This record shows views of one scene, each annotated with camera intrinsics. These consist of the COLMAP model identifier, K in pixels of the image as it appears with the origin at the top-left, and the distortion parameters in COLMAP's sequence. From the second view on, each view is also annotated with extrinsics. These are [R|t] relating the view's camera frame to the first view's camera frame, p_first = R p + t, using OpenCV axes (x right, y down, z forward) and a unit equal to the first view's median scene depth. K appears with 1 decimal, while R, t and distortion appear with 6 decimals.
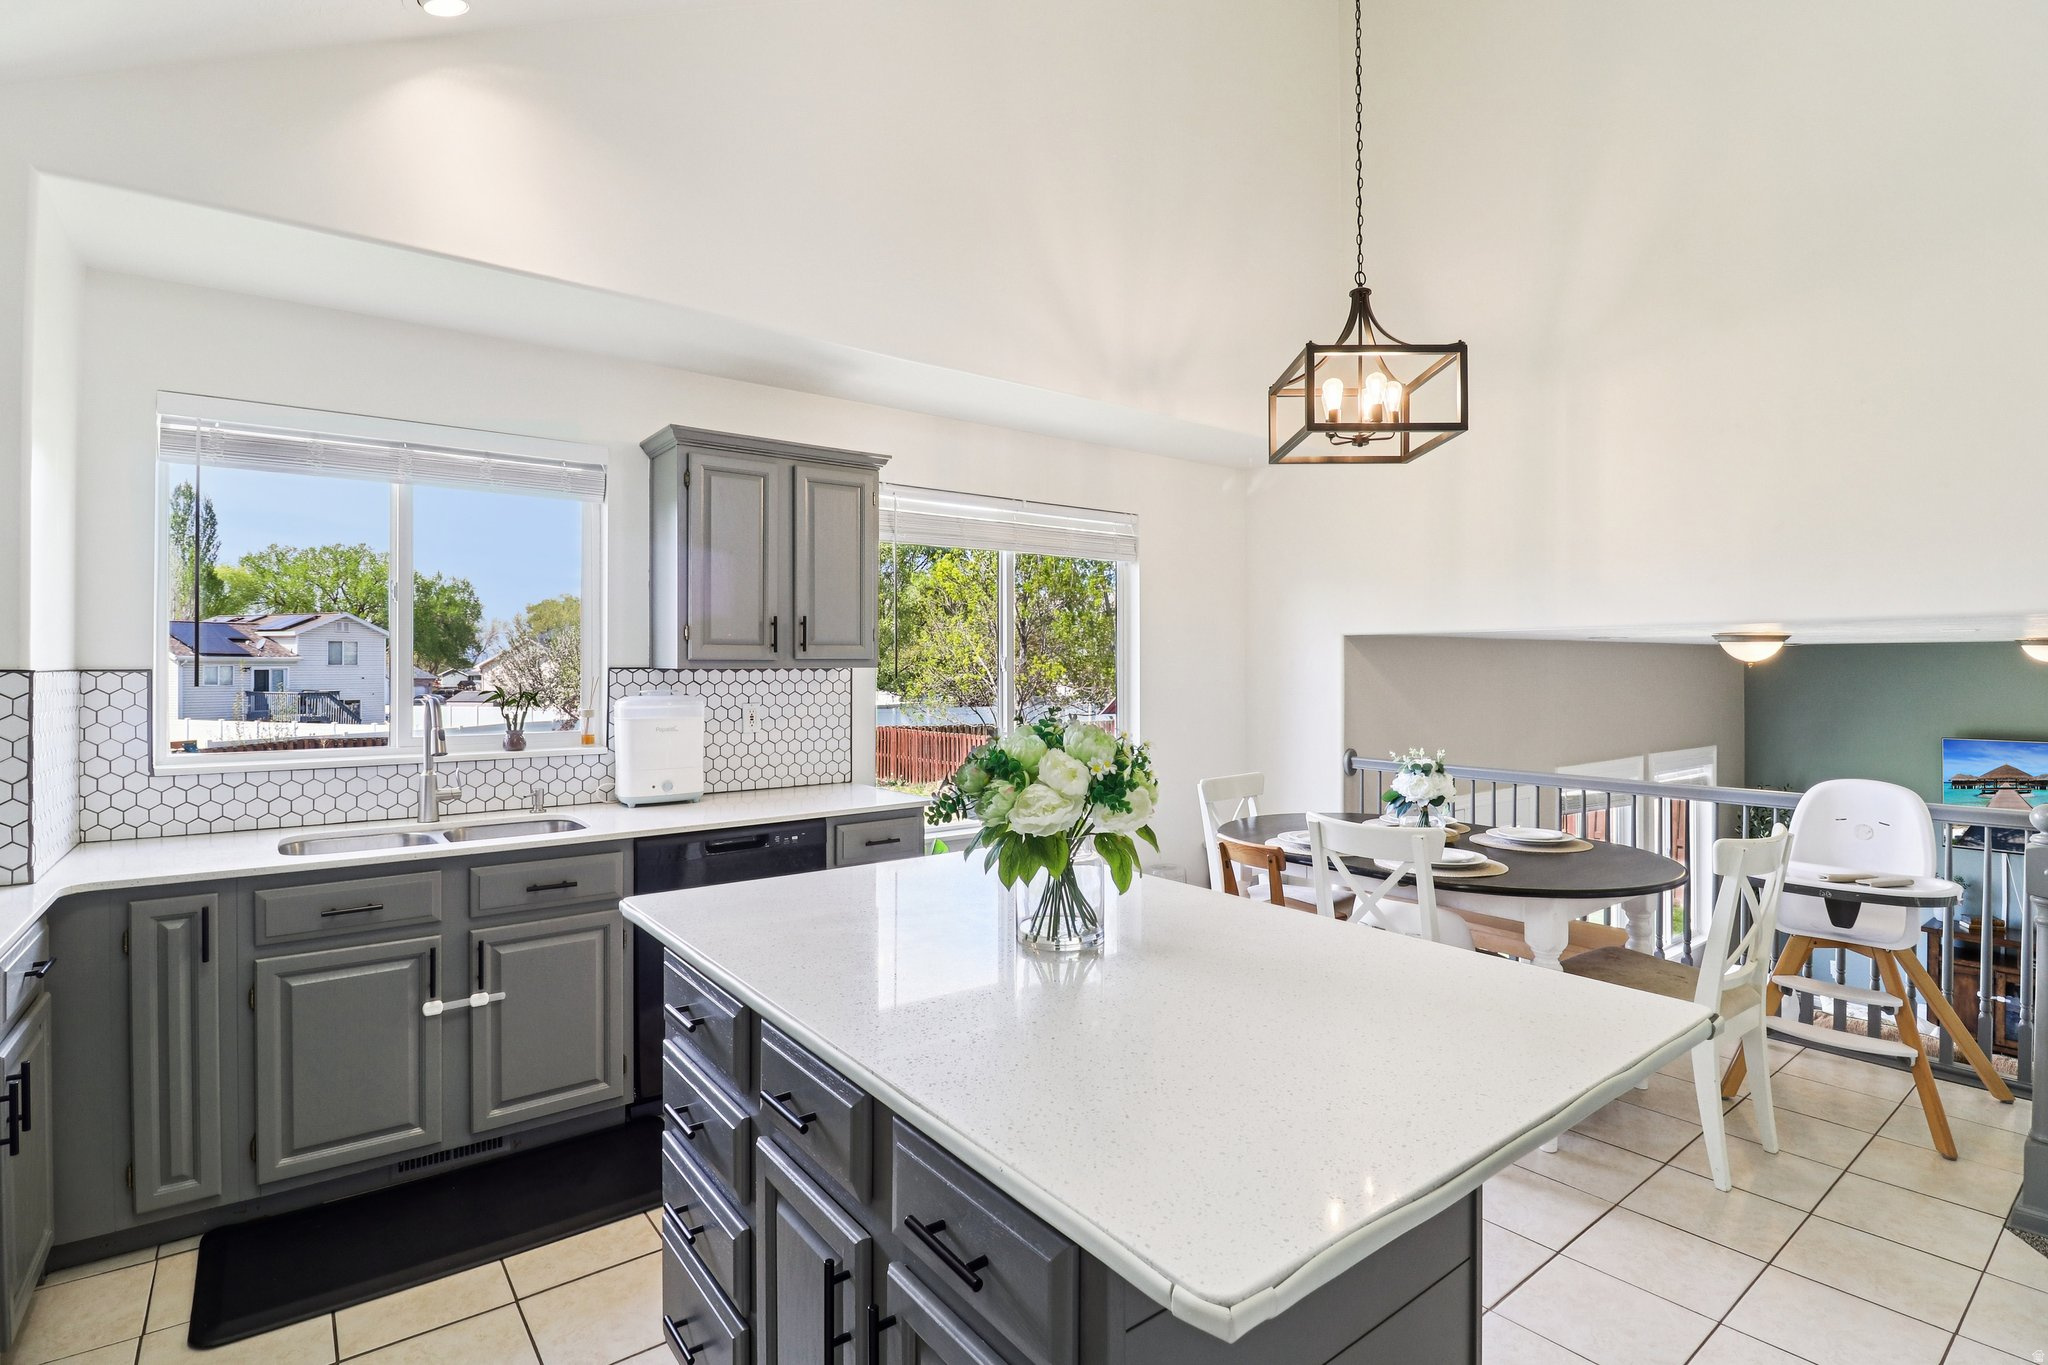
lens RADIAL K [[984.2, 0, 1025.2], [0, 984.2, 656.1], [0, 0, 1]] dist [0.002613, -0.013473]
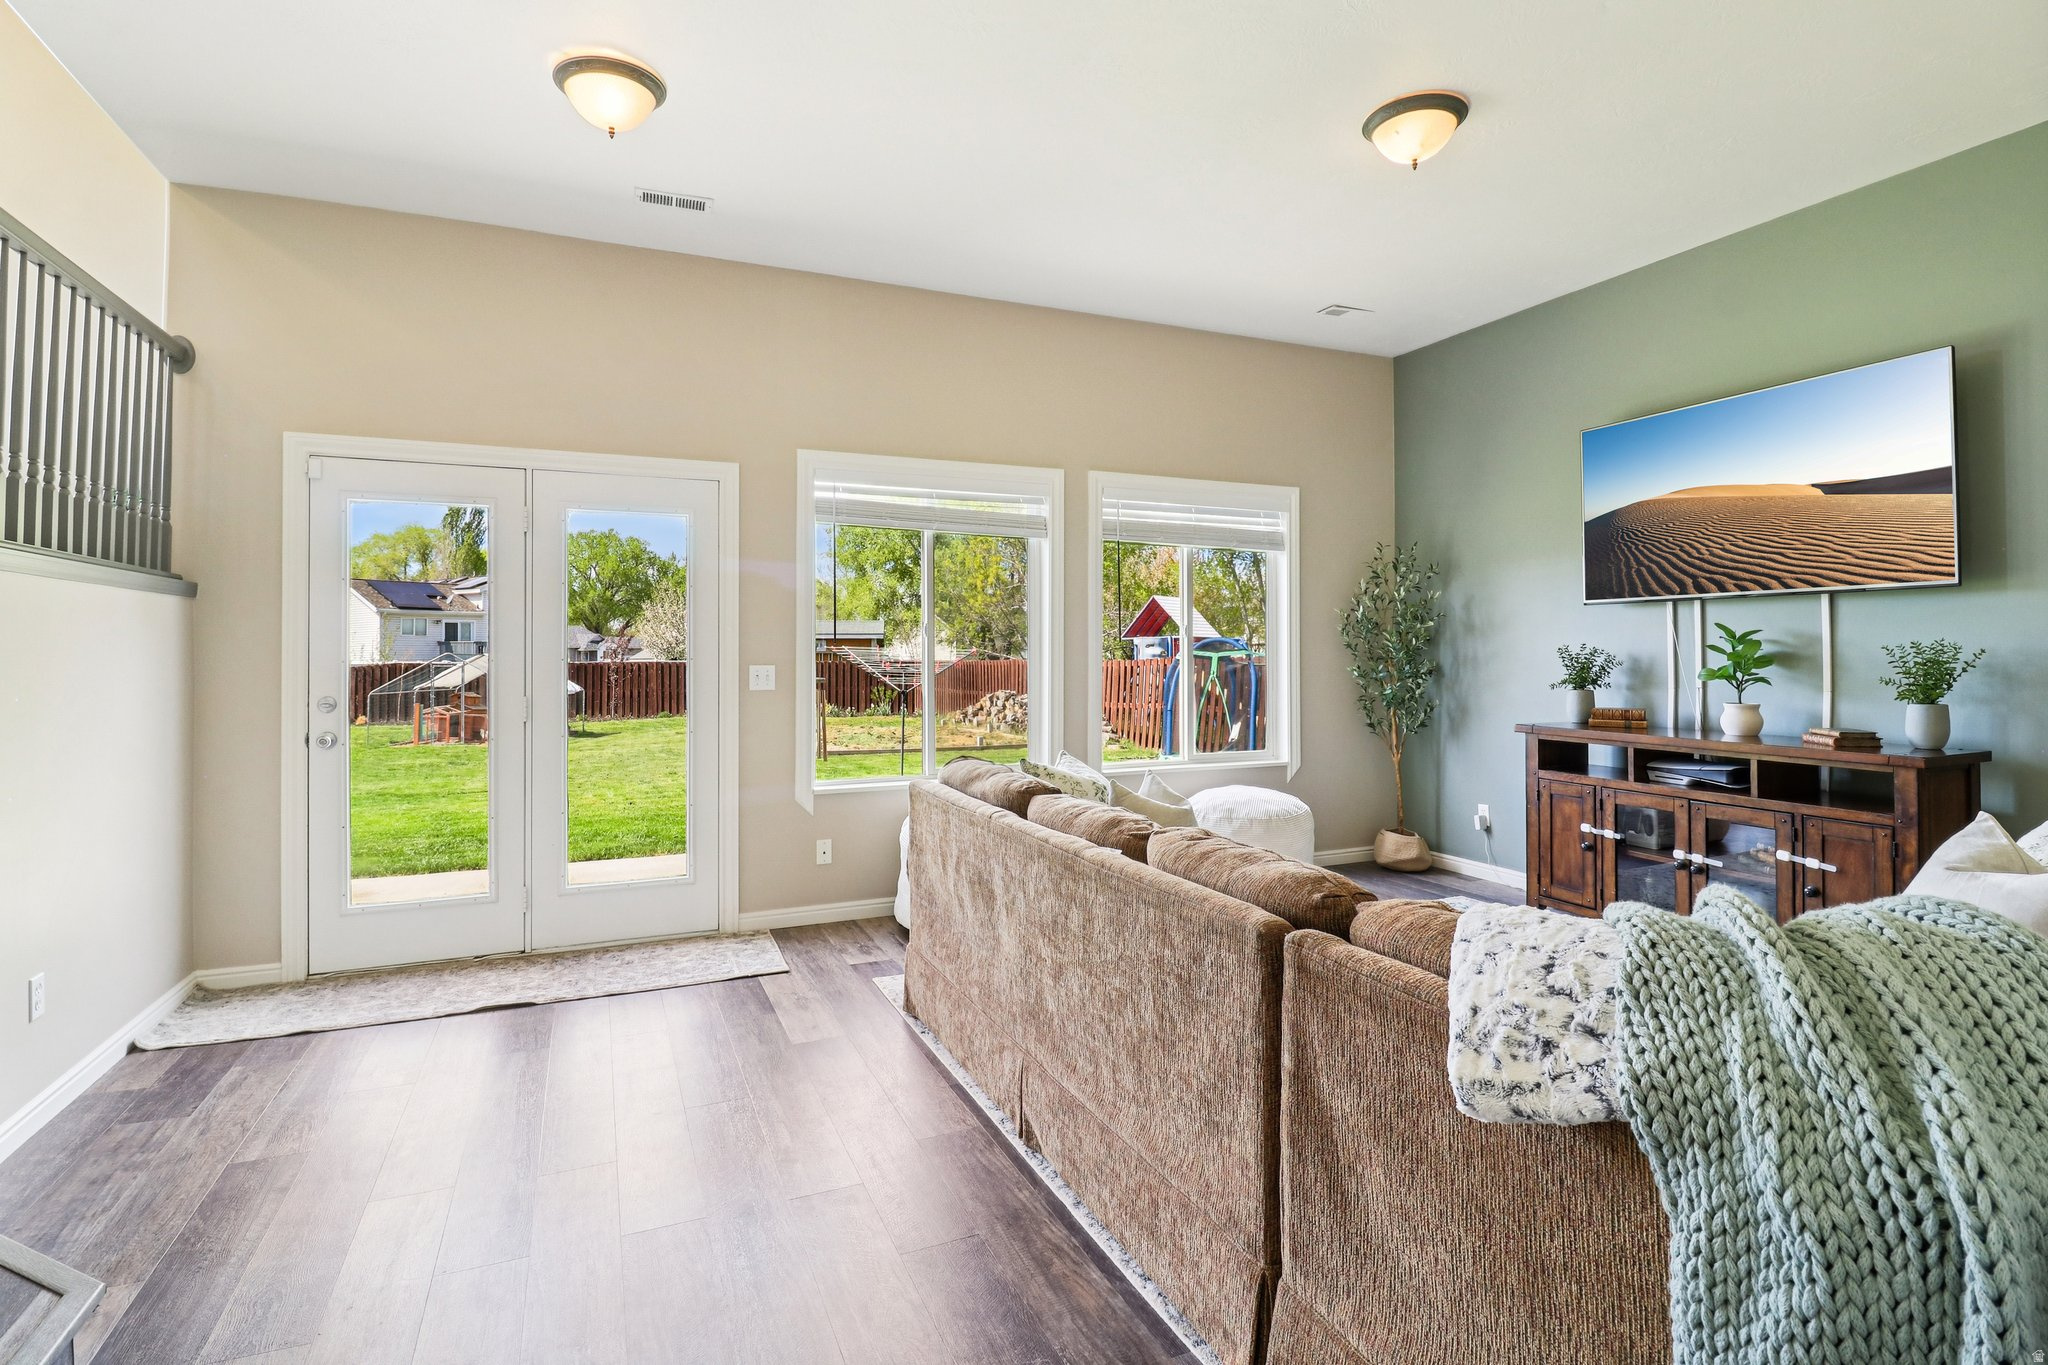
lens RADIAL K [[984.2, 0, 1029.8], [0, 984.2, 641.0], [0, 0, 1]] dist [0.002613, -0.013473]
pose [[0.970814, -0.005661, -0.239767, 1.411511], [0.006049, 0.999981, 0.000882, 0.406307], [0.239757, -0.002307, 0.970830, 0.570008]]
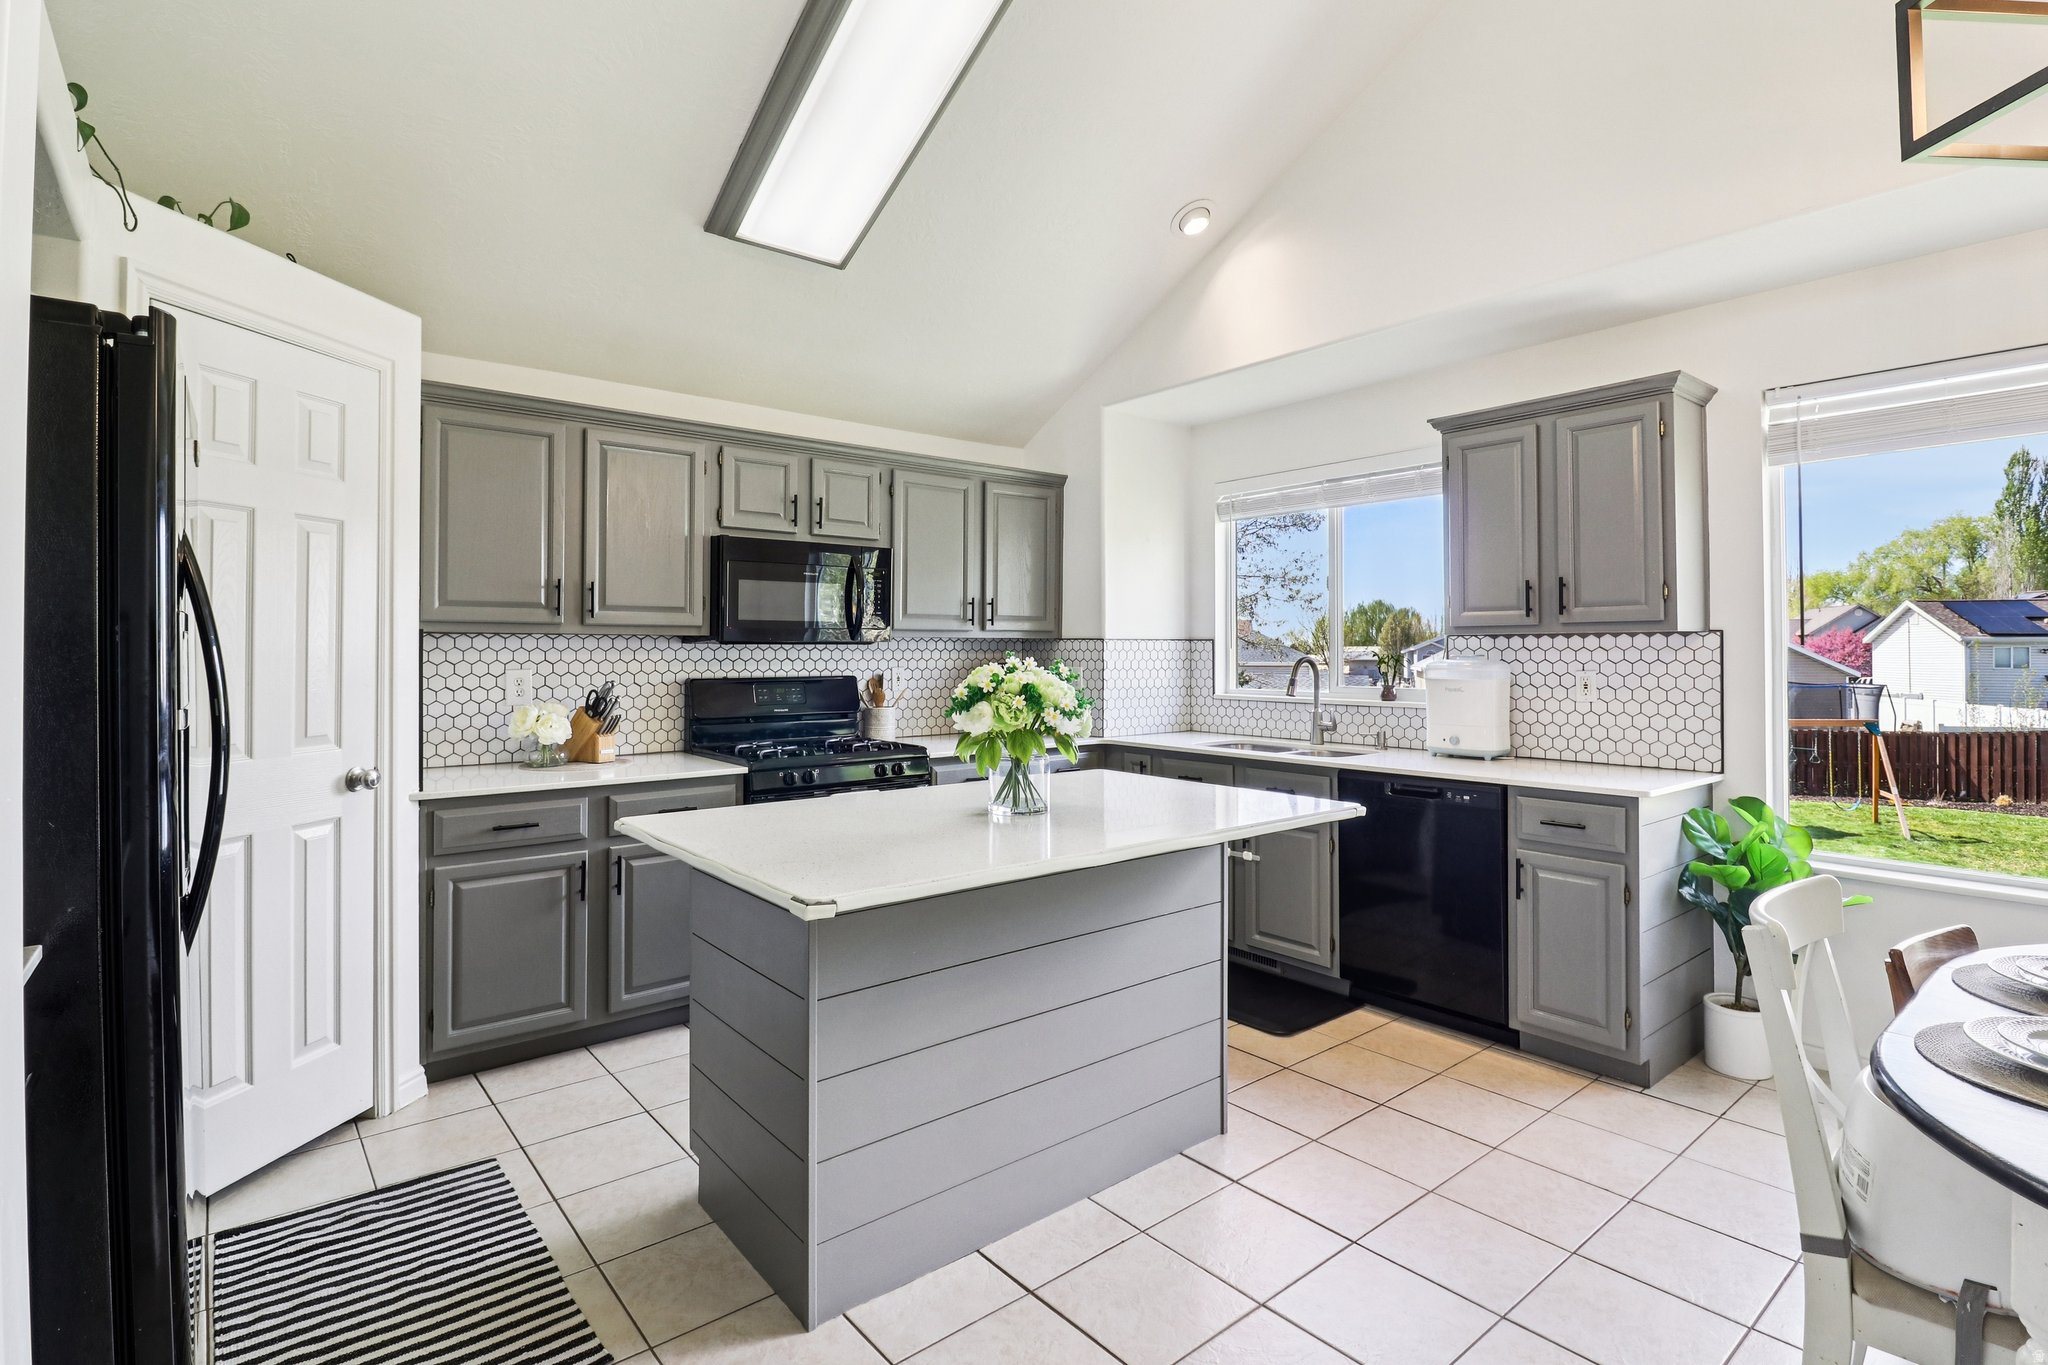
lens RADIAL K [[984.2, 0, 1016.7], [0, 984.2, 637.6], [0, 0, 1]] dist [0.002613, -0.013473]
pose [[0.023017, -0.012575, -0.999656, 0.621156], [0.011565, 0.999857, -0.012311, 0.019878], [0.999668, -0.011278, 0.023160, 0.406090]]
